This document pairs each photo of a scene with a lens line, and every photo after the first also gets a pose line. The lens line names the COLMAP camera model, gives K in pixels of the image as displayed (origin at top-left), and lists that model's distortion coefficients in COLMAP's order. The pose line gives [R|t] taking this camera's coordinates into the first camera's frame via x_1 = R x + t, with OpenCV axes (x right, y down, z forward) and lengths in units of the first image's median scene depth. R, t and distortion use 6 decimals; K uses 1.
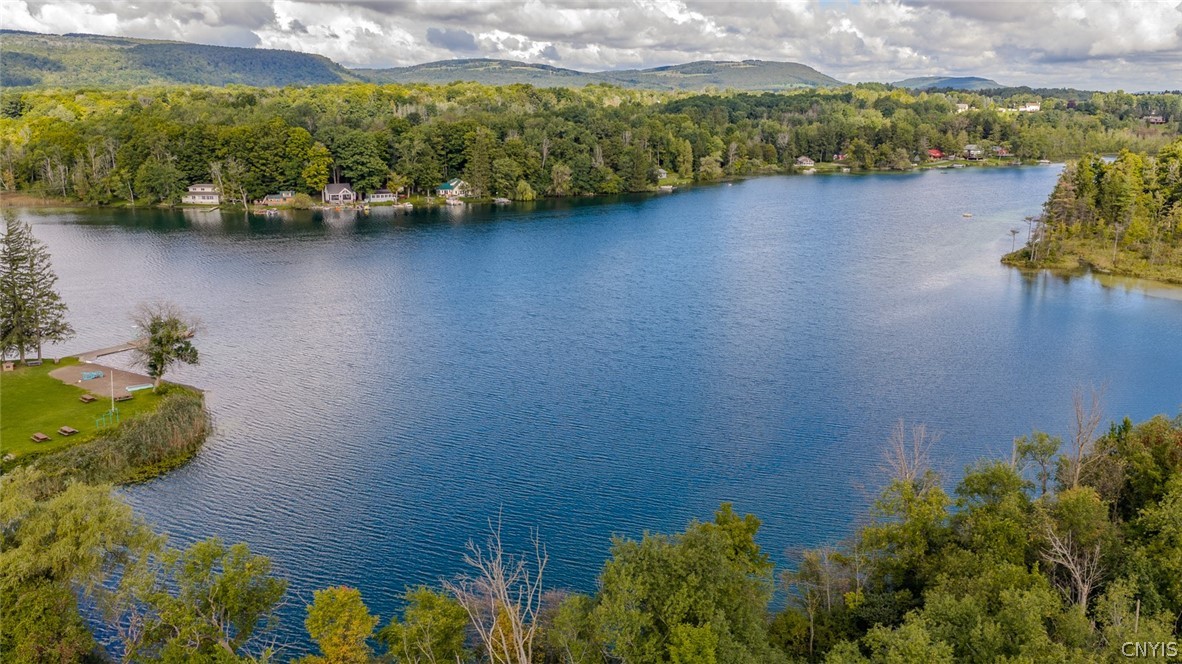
lens RADIAL K [[984.0, 0, 590.4], [0, 984.0, 332.9], [0, 0, 1]] dist [0.021483, -0.052676]
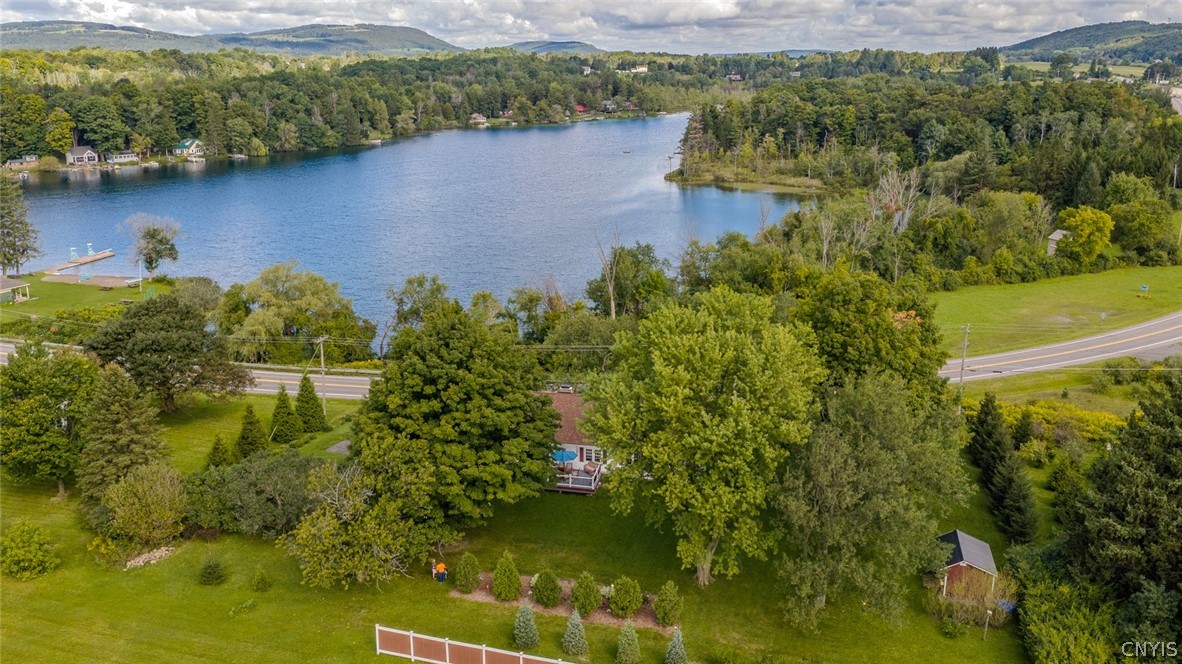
lens RADIAL K [[984.0, 0, 592.7], [0, 984.0, 333.2], [0, 0, 1]] dist [0.021483, -0.052676]
pose [[0.927367, -0.105192, 0.359063, -0.120223], [0.092876, 0.994348, 0.051432, 0.037801], [-0.362444, -0.014348, 0.931895, -0.161155]]
